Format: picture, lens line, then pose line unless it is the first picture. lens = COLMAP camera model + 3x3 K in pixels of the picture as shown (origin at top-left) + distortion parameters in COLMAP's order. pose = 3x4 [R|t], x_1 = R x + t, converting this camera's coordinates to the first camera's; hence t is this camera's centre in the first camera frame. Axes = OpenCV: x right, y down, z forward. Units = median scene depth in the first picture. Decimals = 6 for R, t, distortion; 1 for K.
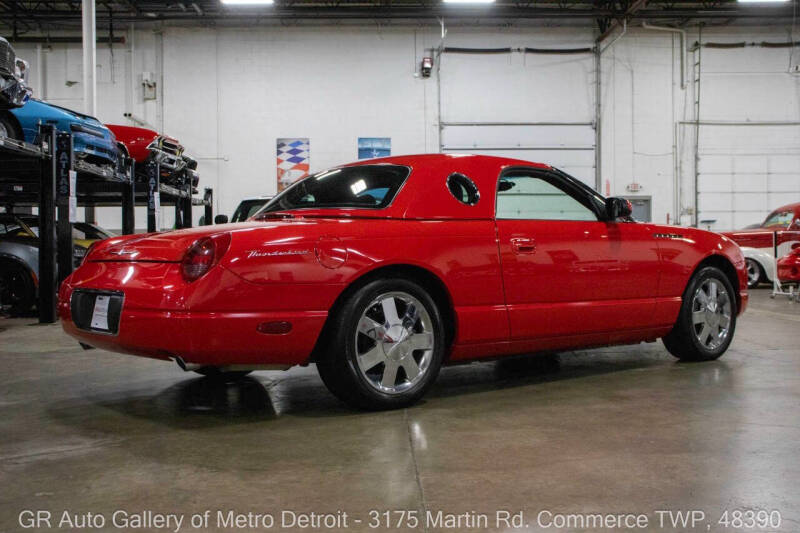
lens RADIAL K [[885.1, 0, 395.5], [0, 885.1, 268.2], [0, 0, 1]] dist [-0.004338, 0.028074]
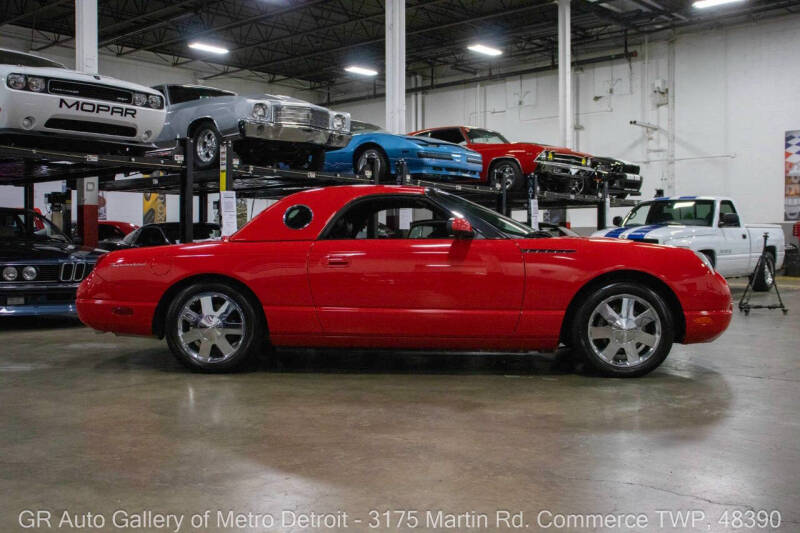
lens RADIAL K [[850.3, 0, 400.0], [0, 850.3, 266.5], [0, 0, 1]] dist [-0.025906, 0.034336]
pose [[0.718116, 0.025507, -0.695455, 0.383545], [-0.017778, 0.999674, 0.018307, -0.014814], [0.695696, -0.000782, 0.718336, 0.073930]]
